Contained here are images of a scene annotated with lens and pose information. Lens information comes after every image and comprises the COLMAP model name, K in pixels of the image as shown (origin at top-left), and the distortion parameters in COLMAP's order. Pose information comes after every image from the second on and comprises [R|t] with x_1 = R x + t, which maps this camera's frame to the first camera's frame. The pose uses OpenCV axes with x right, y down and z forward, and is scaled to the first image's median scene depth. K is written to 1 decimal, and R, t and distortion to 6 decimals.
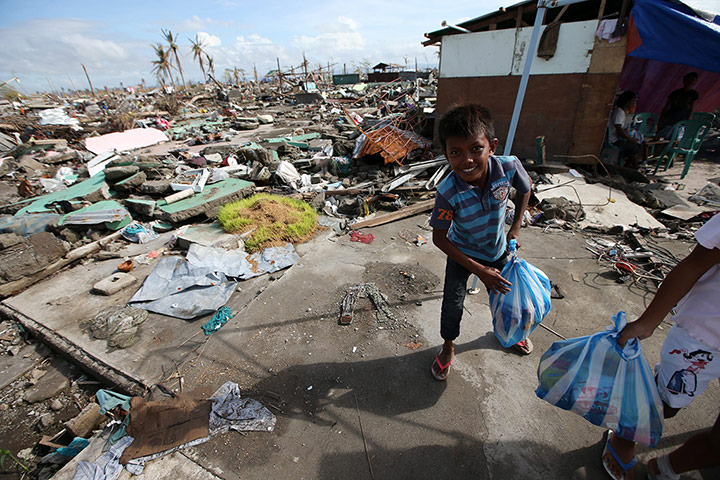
lens RADIAL K [[332.8, 0, 360.3], [0, 332.8, 239.8], [0, 0, 1]] dist [-0.021107, 0.000294]
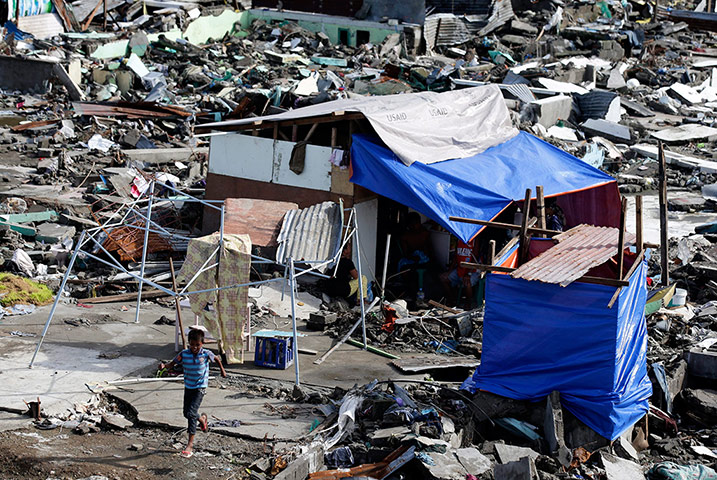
lens RADIAL K [[2273.1, 0, 358.5], [0, 2273.1, 240.1], [0, 0, 1]] dist [0.003315, 0.000000]
pose [[0.995432, 0.089833, 0.032336, 0.520176], [-0.077697, 0.959026, -0.272457, 1.427329], [-0.055487, 0.268700, 0.961624, -5.295185]]
